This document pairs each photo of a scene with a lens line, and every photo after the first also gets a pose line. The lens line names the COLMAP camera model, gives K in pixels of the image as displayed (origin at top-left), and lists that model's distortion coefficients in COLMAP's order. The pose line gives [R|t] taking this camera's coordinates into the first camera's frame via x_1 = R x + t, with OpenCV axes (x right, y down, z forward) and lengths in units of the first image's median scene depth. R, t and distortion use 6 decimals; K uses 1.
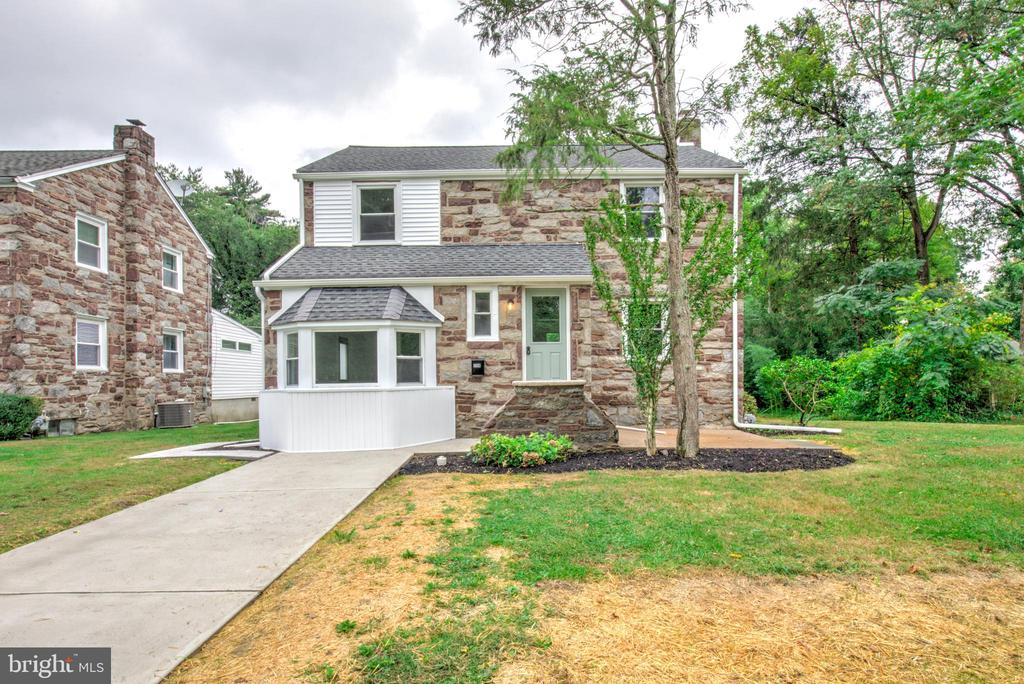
lens RADIAL K [[469.1, 0, 525.2], [0, 469.1, 372.5], [0, 0, 1]] dist [0.002866, -0.000264]
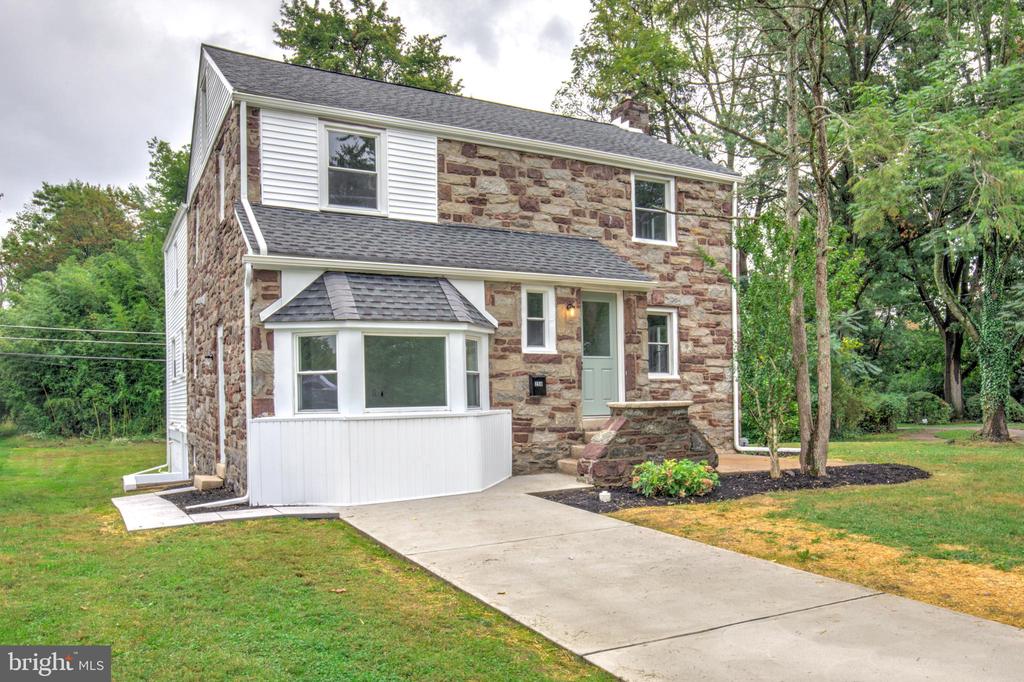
lens RADIAL K [[665.6, 0, 494.7], [0, 665.6, 387.1], [0, 0, 1]] dist [0.001242, 0.000158]
pose [[0.905561, 0.003421, 0.424203, -0.643414], [0.001613, 0.999933, -0.011506, 0.004011], [-0.424214, 0.011103, 0.905494, -0.000356]]
